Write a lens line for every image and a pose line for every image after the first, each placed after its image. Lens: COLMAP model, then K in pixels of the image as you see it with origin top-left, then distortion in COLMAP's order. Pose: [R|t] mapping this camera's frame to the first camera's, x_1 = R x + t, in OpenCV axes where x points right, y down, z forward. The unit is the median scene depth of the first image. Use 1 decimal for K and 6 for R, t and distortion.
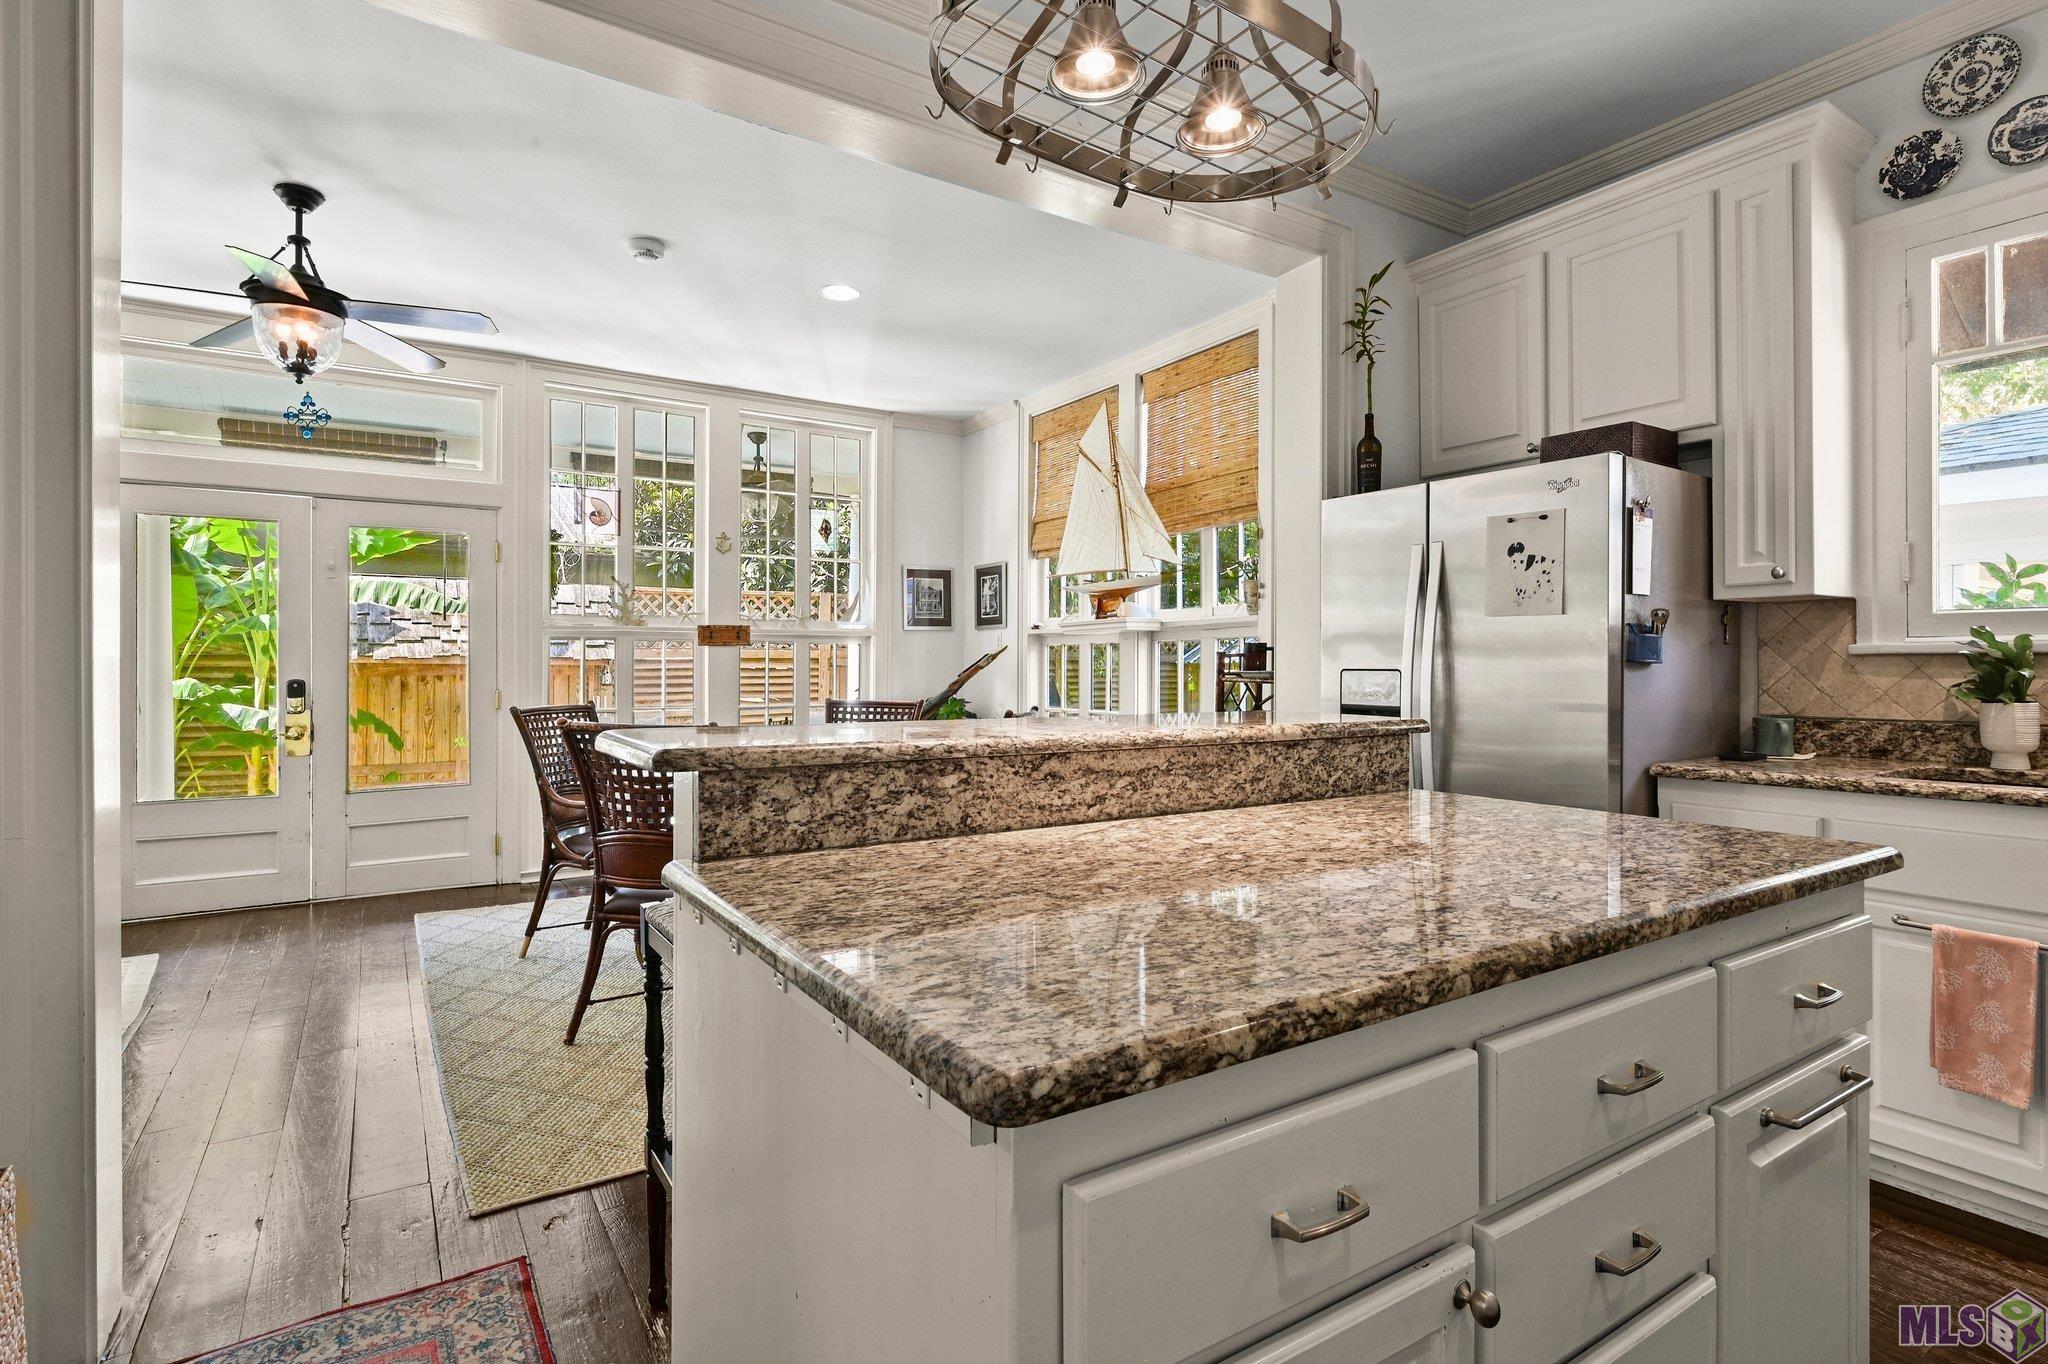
lens RADIAL K [[994.0, 0, 1025.7], [0, 994.0, 667.5], [0, 0, 1]] dist [-0.000945, -0.000223]
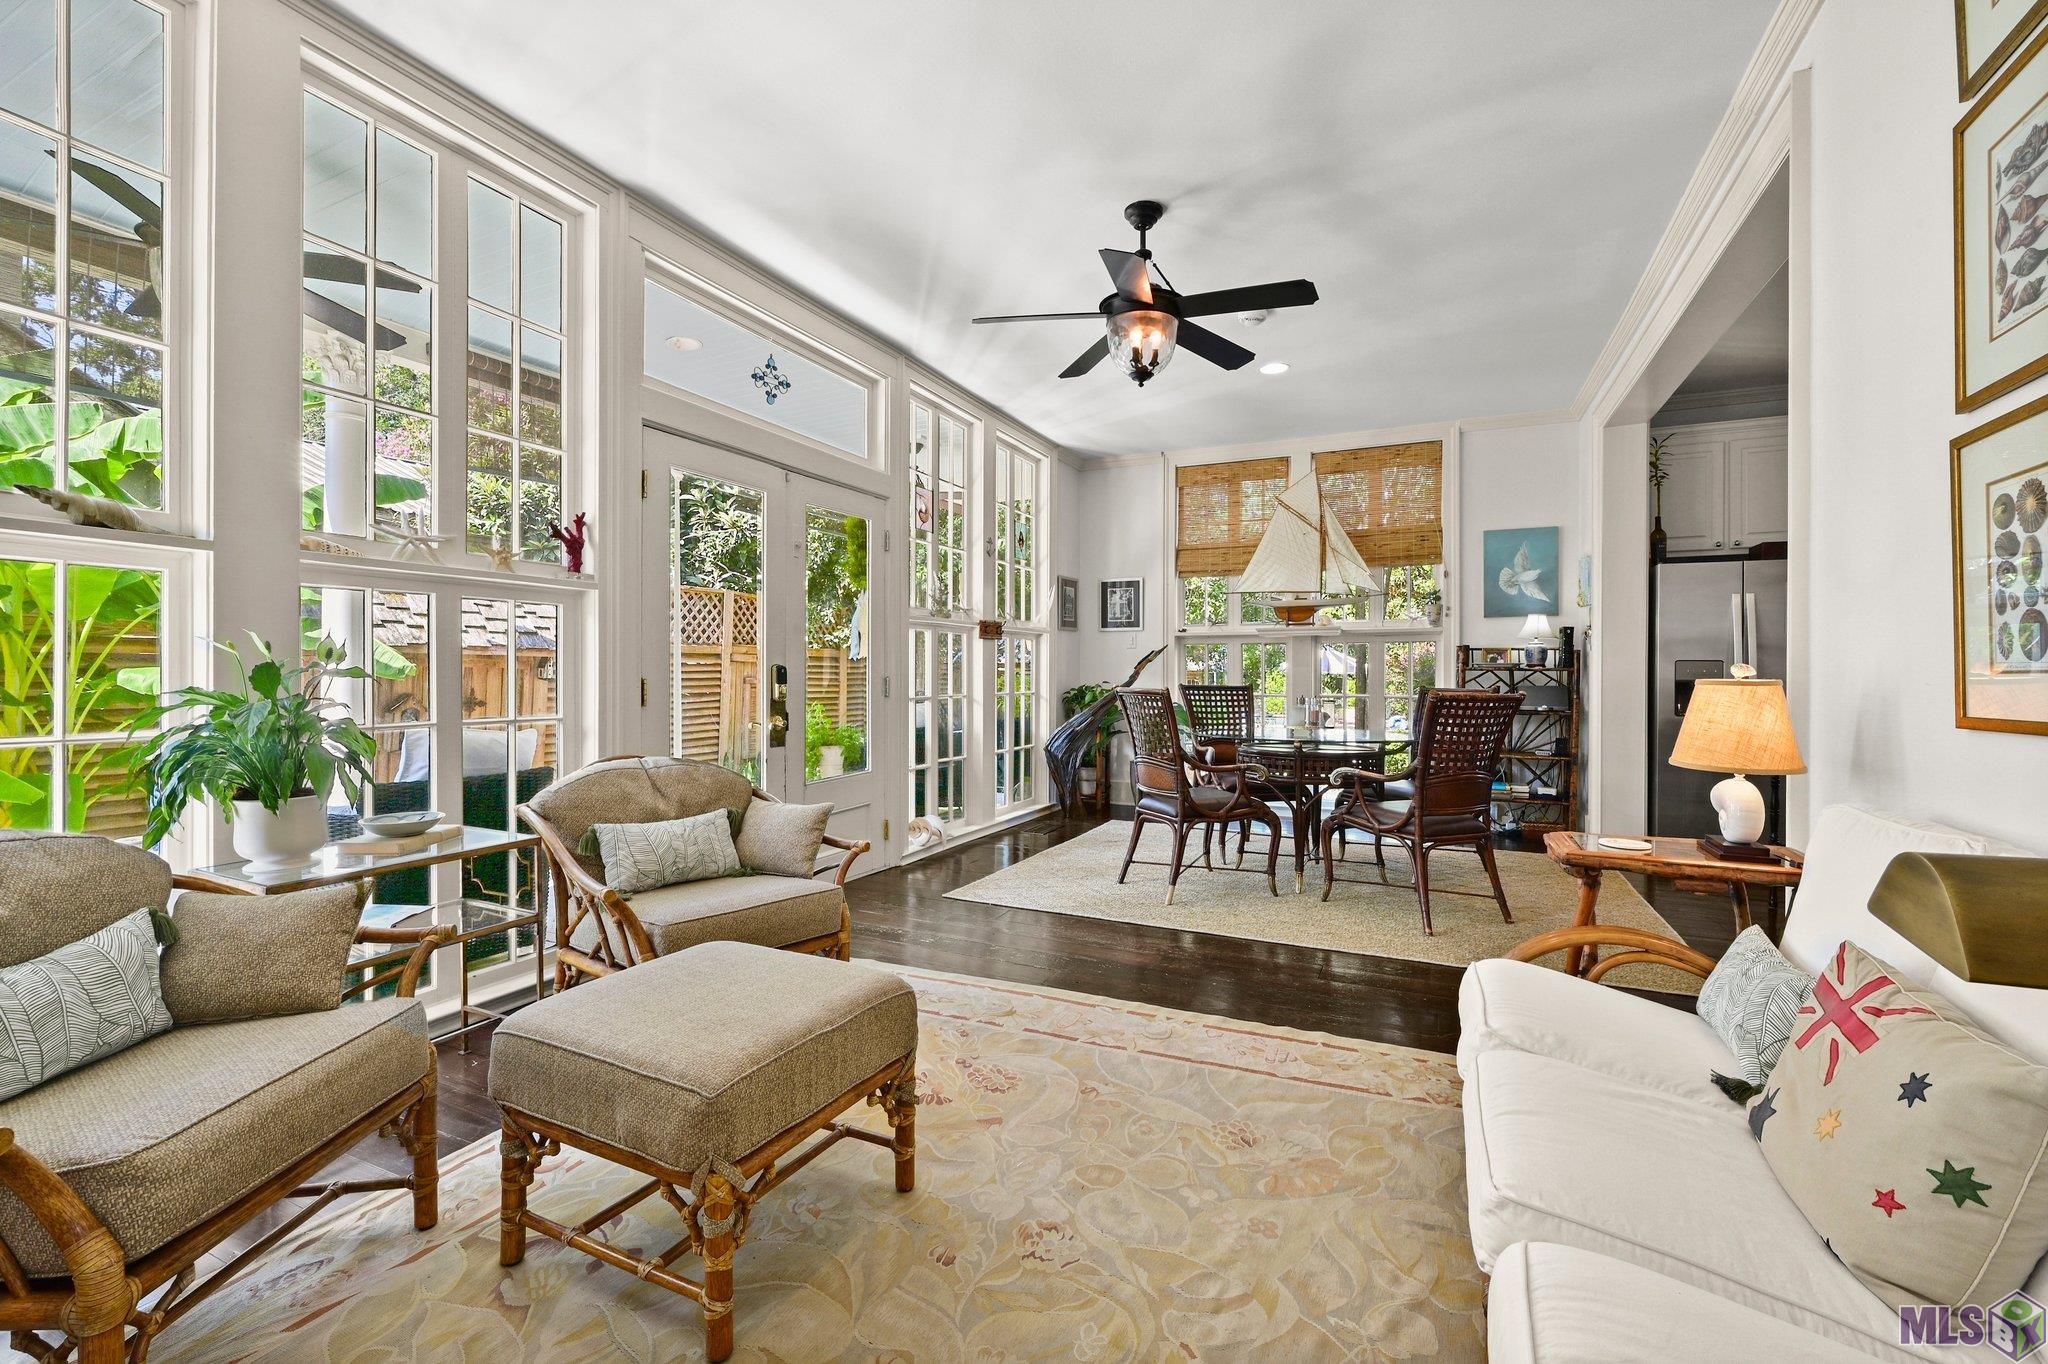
lens RADIAL K [[872.7, 0, 1025.0], [0, 872.7, 673.5], [0, 0, 1]] dist [-0.000149, 0.000035]
pose [[0.849495, 0.004176, 0.527580, -0.817391], [-0.005248, 0.999986, 0.000536, 0.016466], [-0.527570, -0.003224, 0.849505, 0.156742]]
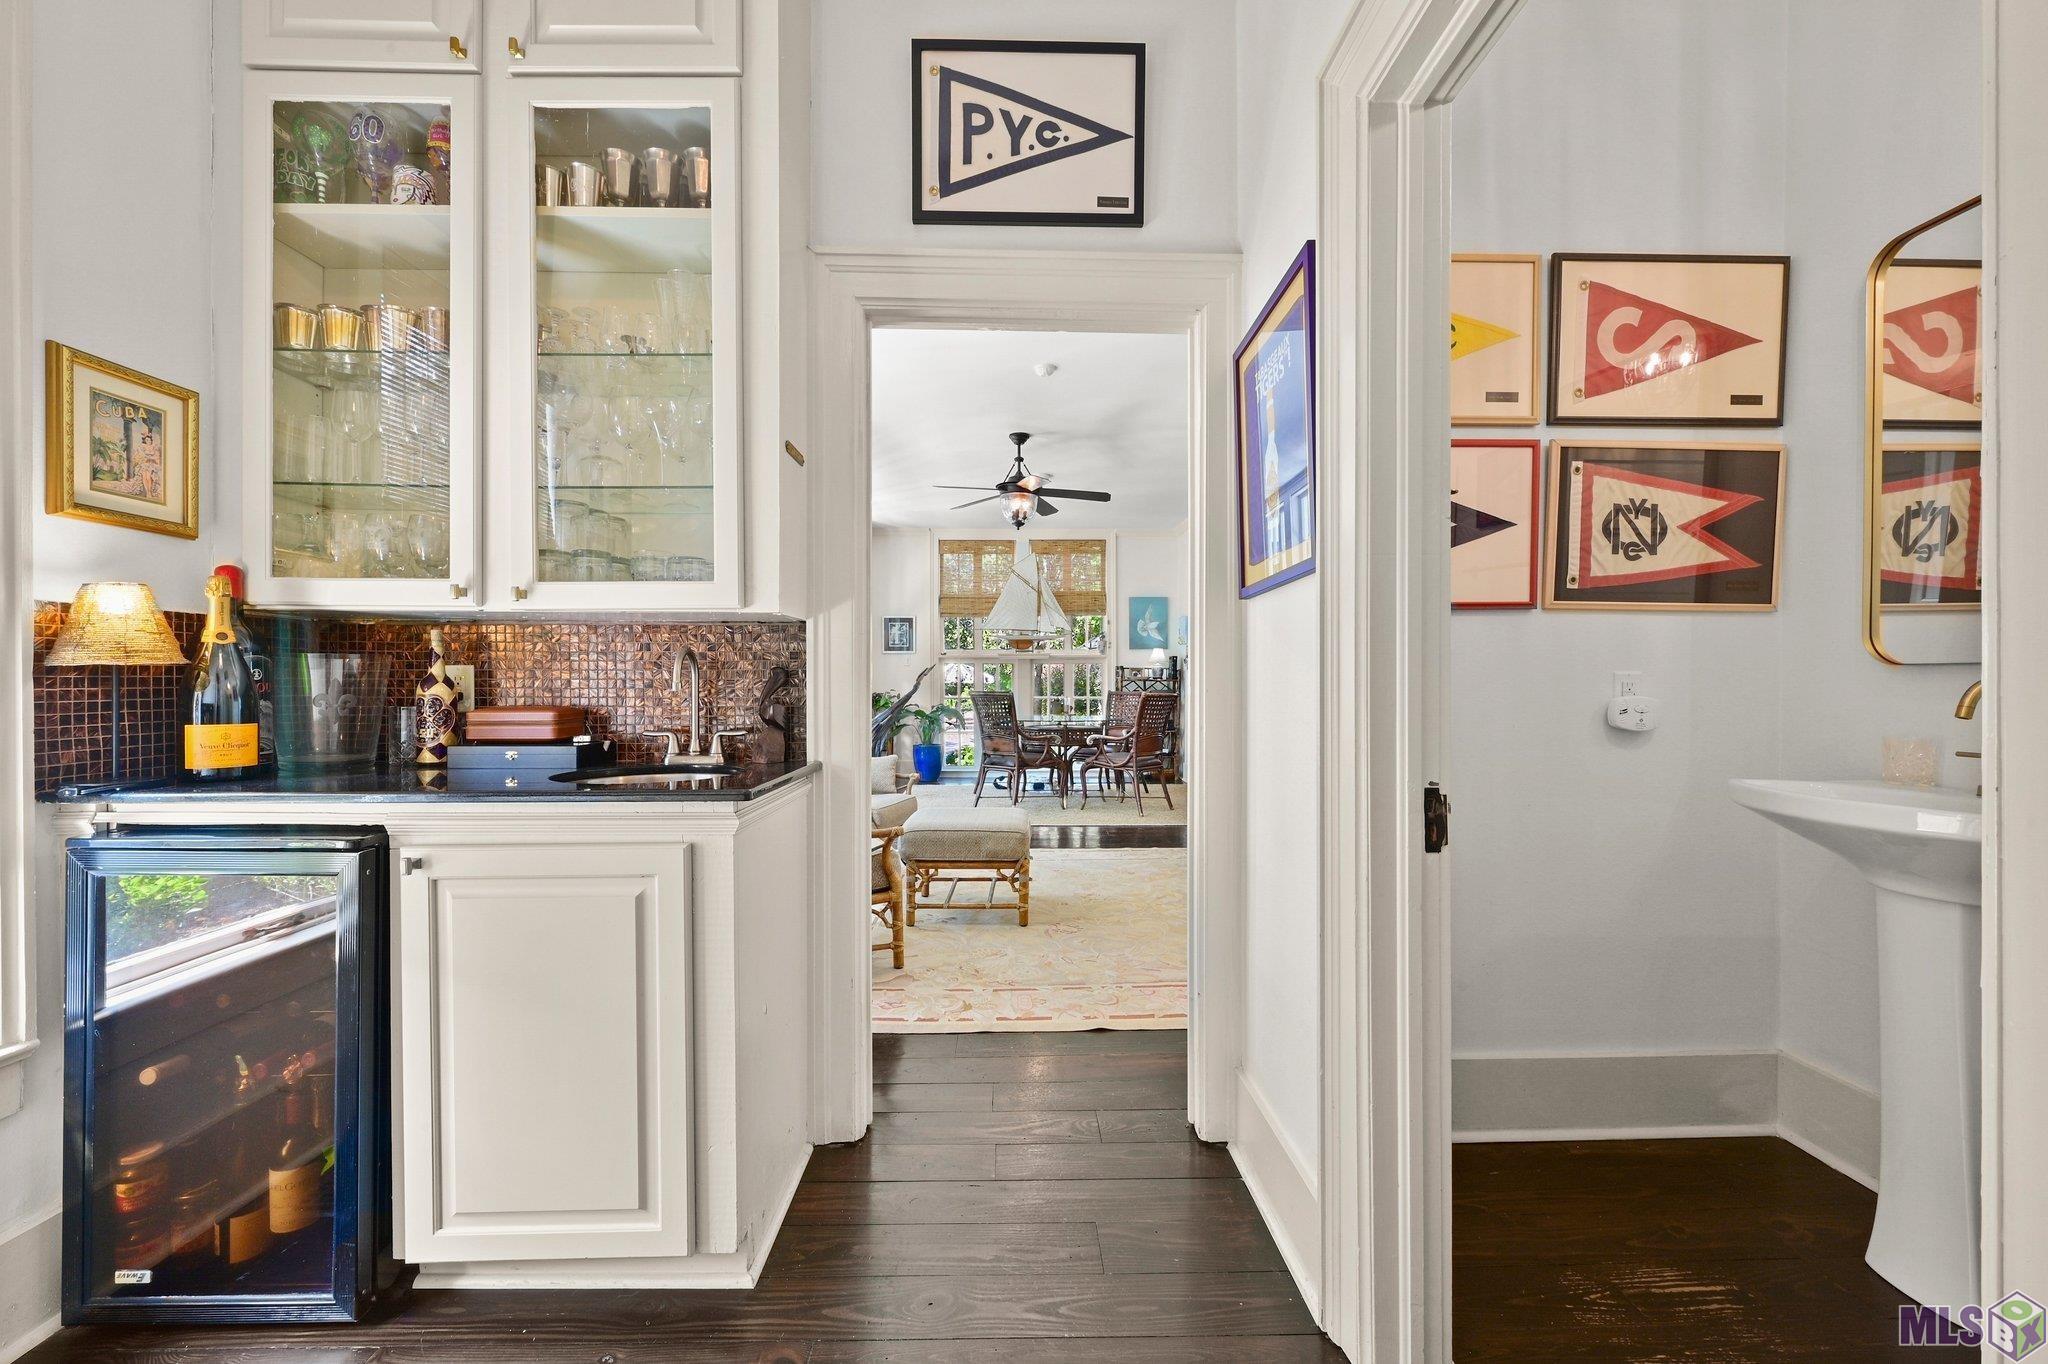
lens RADIAL K [[824.1, 0, 1023.2], [0, 824.1, 685.1], [0, 0, 1]] dist [0.001241, 0.000104]
pose [[0.528924, -0.000692, 0.848669, -1.309324], [-0.001484, 0.999997, 0.001740, 0.016120], [-0.848668, -0.002180, 0.528921, 0.064142]]
